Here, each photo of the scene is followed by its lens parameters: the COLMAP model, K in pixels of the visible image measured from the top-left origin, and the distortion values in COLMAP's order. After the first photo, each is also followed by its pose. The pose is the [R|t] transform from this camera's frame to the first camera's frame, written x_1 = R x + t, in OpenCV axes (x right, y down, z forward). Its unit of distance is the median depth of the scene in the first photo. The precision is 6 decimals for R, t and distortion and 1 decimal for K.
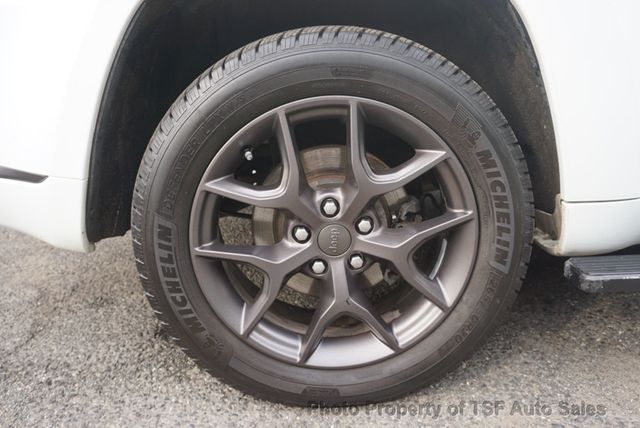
lens RADIAL K [[573.3, 0, 320.0], [0, 573.3, 214.0], [0, 0, 1]] dist [-0.008580, 0.001914]
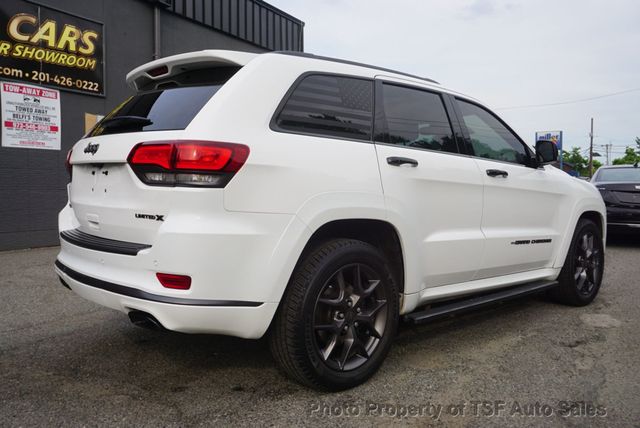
lens RADIAL K [[543.7, 0, 322.6], [0, 543.7, 212.0], [0, 0, 1]] dist [-0.009184, 0.000062]
pose [[0.750440, 0.016605, 0.660730, -1.771059], [0.171234, 0.960667, -0.218626, 0.110452], [-0.638372, 0.277205, 0.718080, -0.880634]]
